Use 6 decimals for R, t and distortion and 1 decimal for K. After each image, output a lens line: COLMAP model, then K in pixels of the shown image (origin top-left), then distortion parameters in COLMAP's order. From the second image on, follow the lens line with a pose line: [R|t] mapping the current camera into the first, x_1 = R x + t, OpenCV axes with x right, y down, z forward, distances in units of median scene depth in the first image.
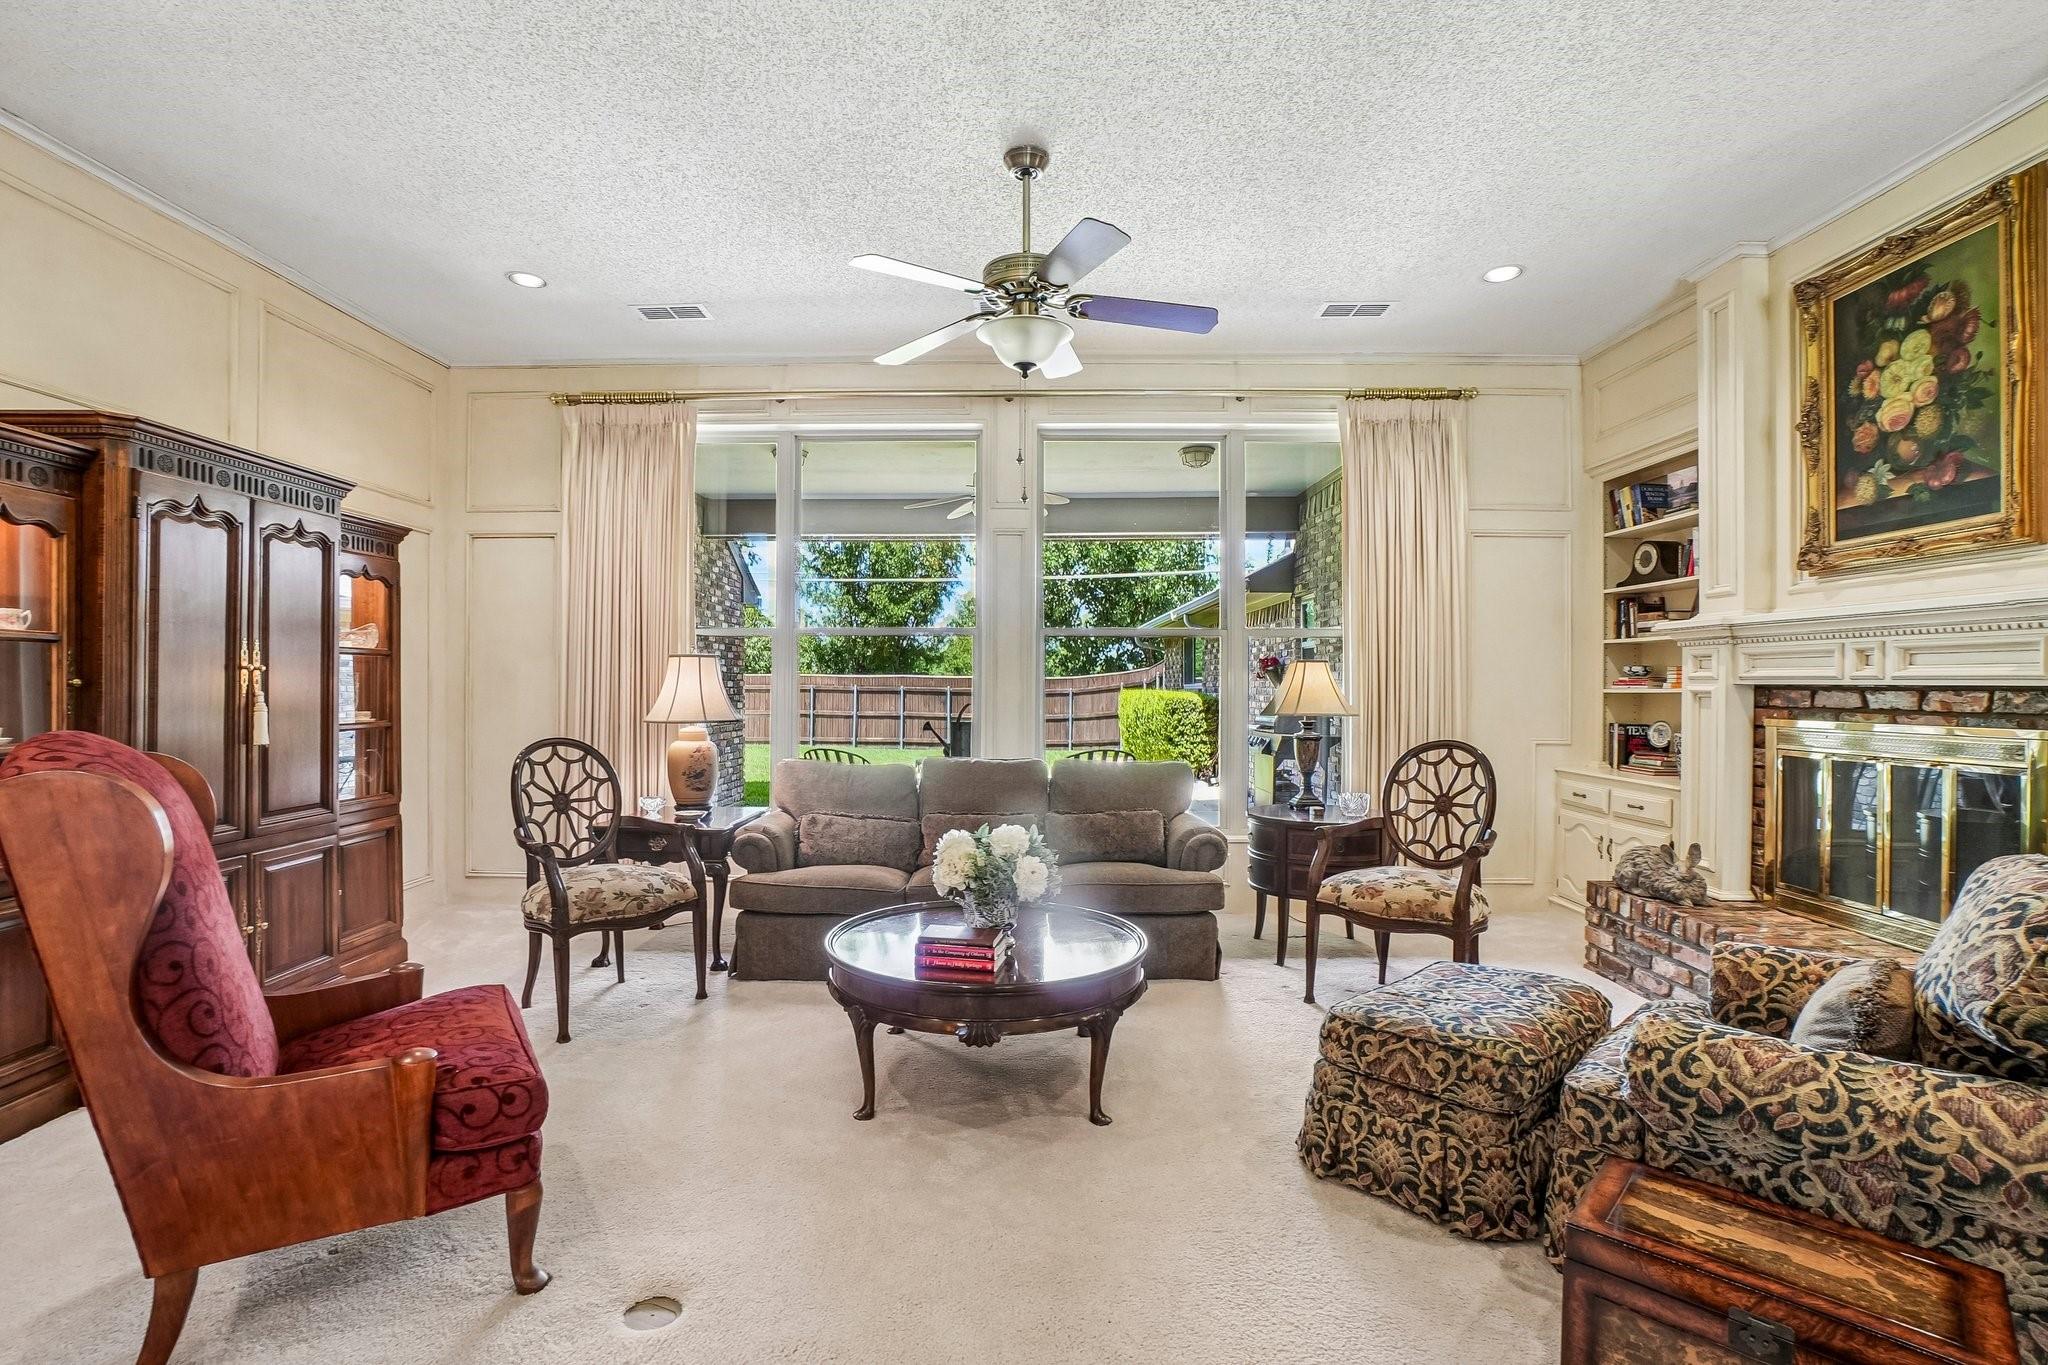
lens RADIAL K [[914.6, 0, 963.7], [0, 914.6, 685.1], [0, 0, 1]] dist [-0.016667, 0.001151]
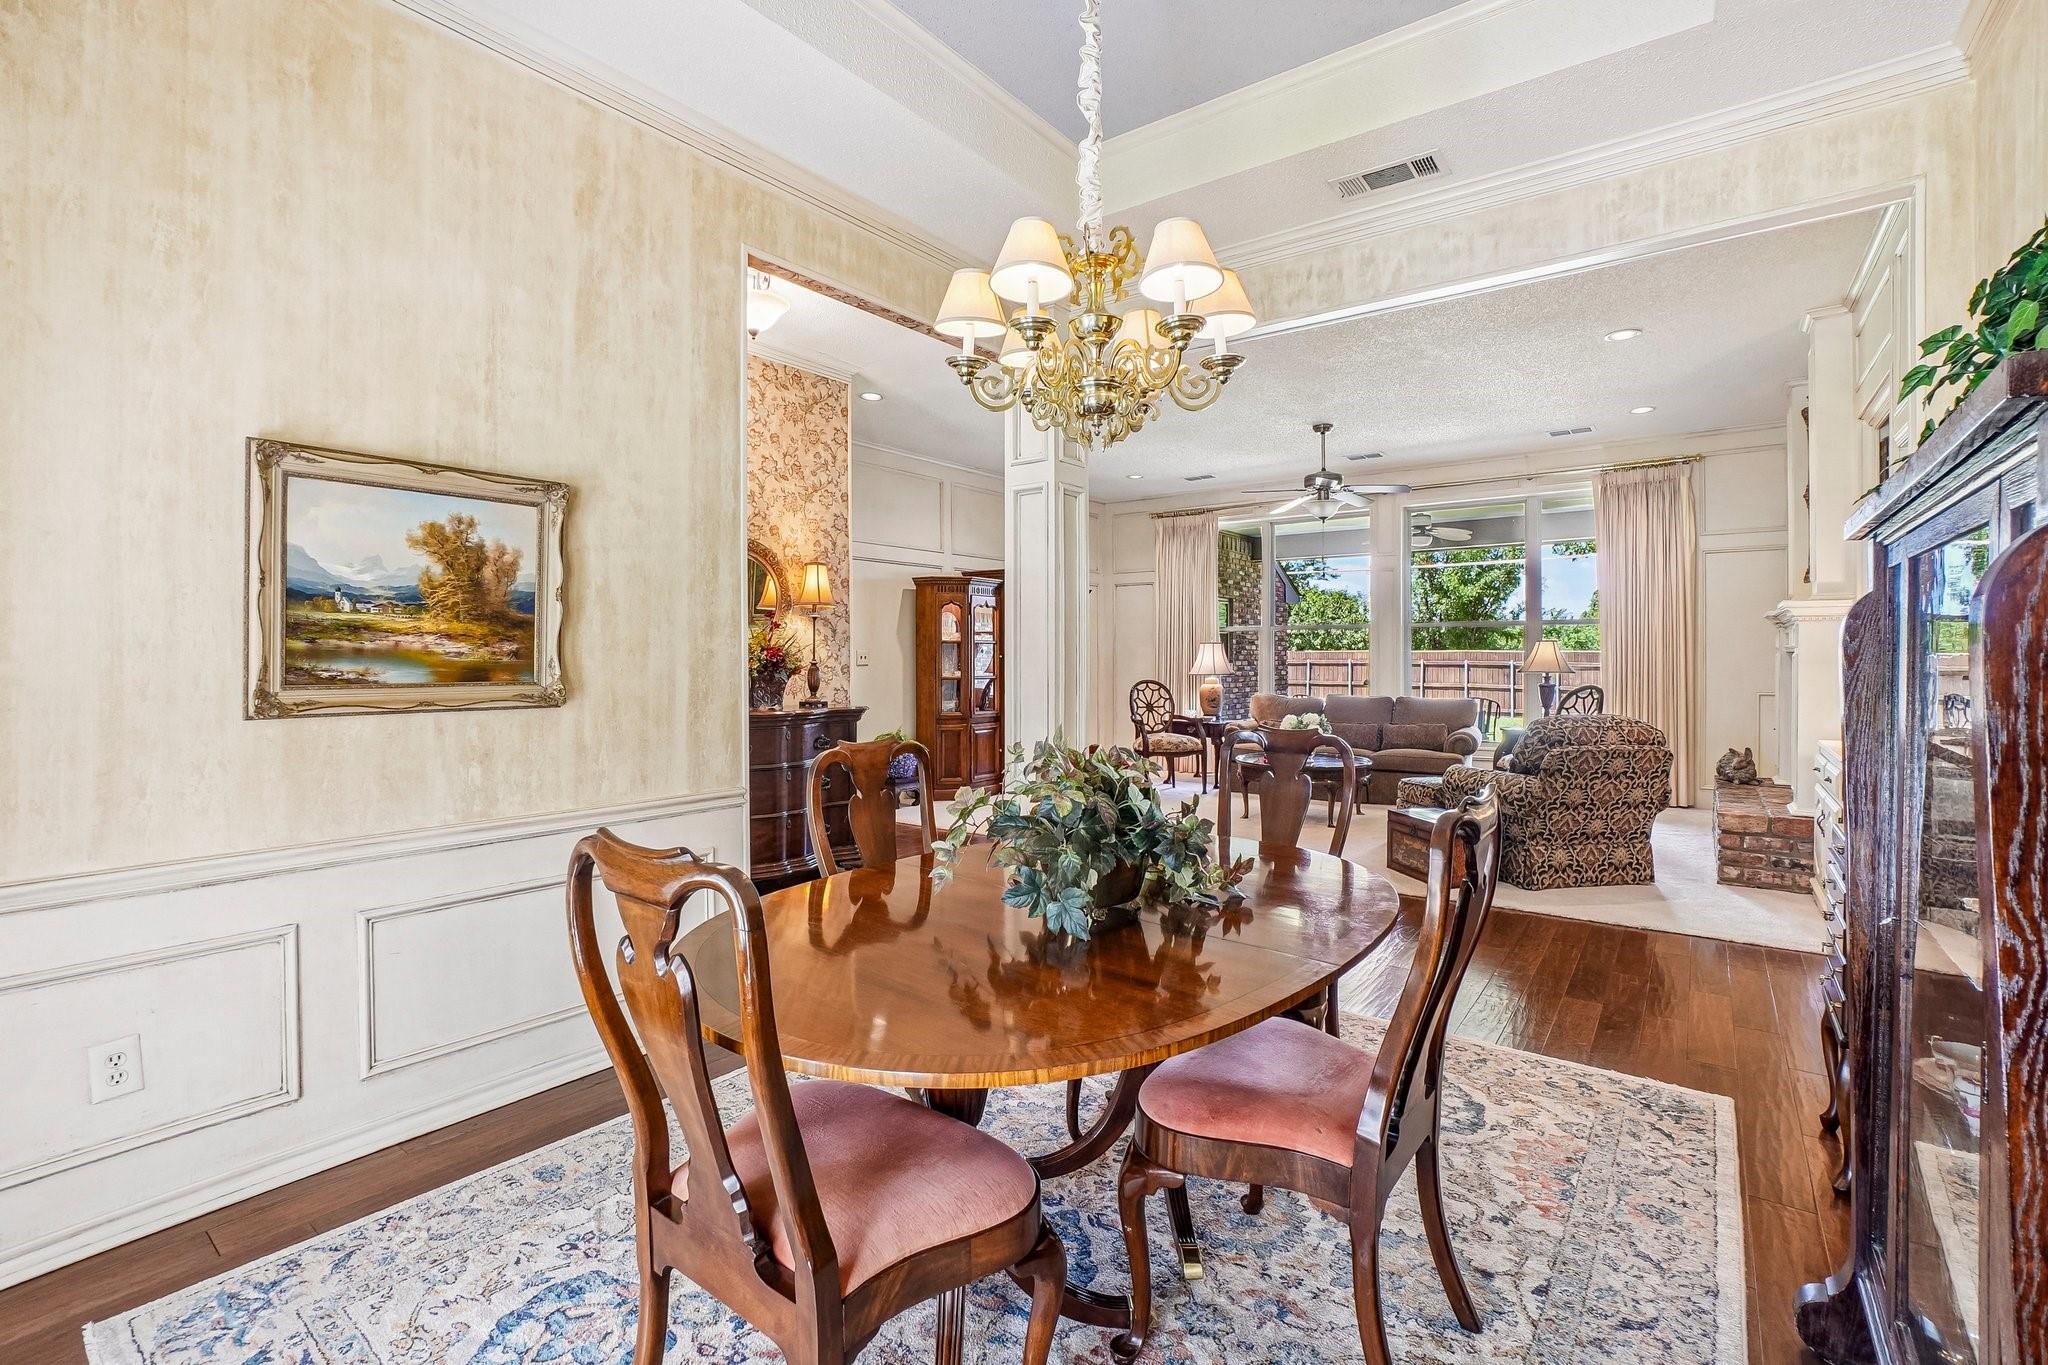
lens RADIAL K [[914.6, 0, 1023.8], [0, 914.6, 668.2], [0, 0, 1]] dist [-0.016667, 0.001151]
pose [[0.822667, -0.001711, -0.568521, 0.597235], [0.004338, 0.999985, 0.003269, 0.020072], [0.568507, -0.005156, 0.822662, -1.057818]]
